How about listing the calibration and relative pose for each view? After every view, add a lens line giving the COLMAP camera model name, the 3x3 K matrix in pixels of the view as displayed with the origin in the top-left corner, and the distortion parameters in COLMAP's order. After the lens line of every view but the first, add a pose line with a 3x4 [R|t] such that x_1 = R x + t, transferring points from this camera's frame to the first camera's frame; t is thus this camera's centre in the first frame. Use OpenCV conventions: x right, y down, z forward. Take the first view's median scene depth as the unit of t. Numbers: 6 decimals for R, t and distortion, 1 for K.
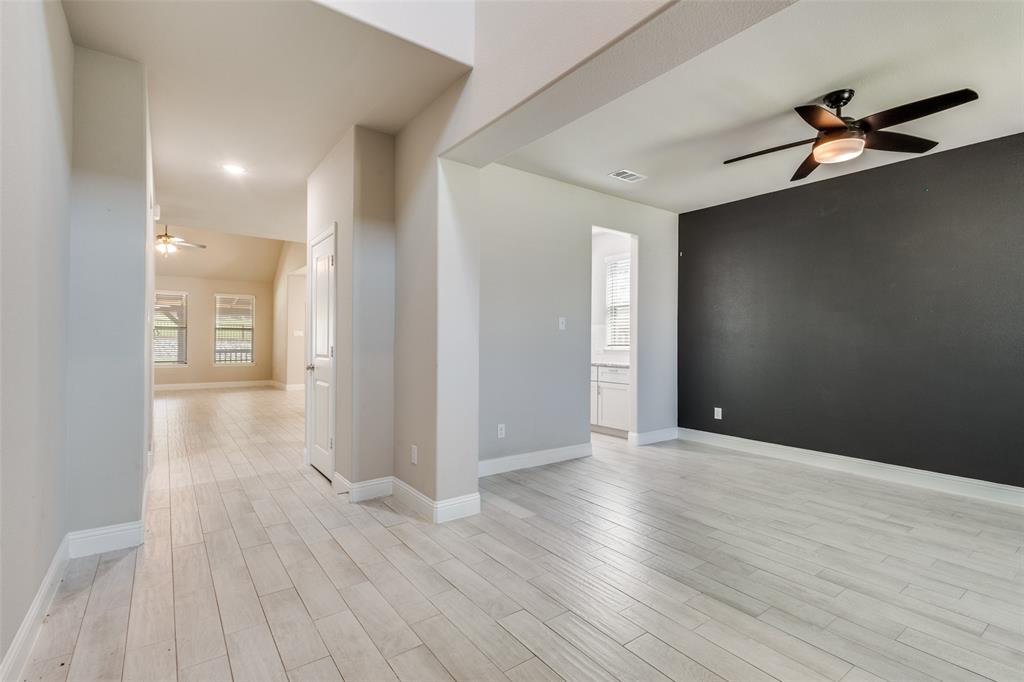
lens RADIAL K [[472.2, 0, 512.6], [0, 472.2, 338.2], [0, 0, 1]] dist [0.007909, -0.000201]
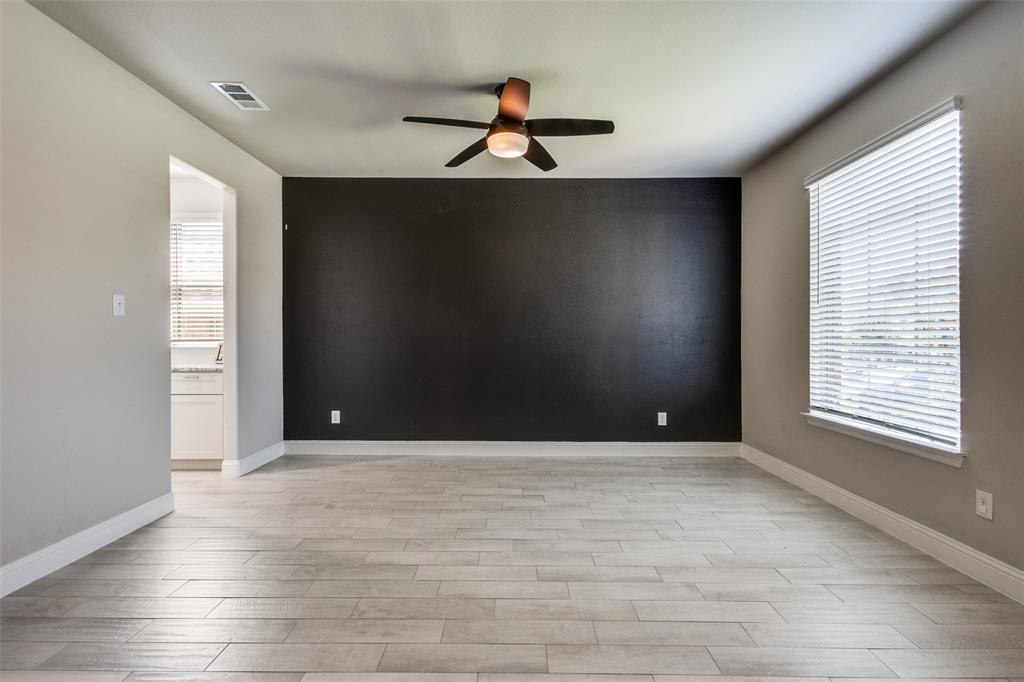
lens RADIAL K [[472.2, 0, 512.6], [0, 472.2, 338.2], [0, 0, 1]] dist [0.007909, -0.000201]
pose [[0.601940, -0.009893, 0.798480, -0.092629], [-0.001093, 0.999912, 0.013213, 0.002522], [-0.798540, -0.008826, 0.601877, 0.310086]]
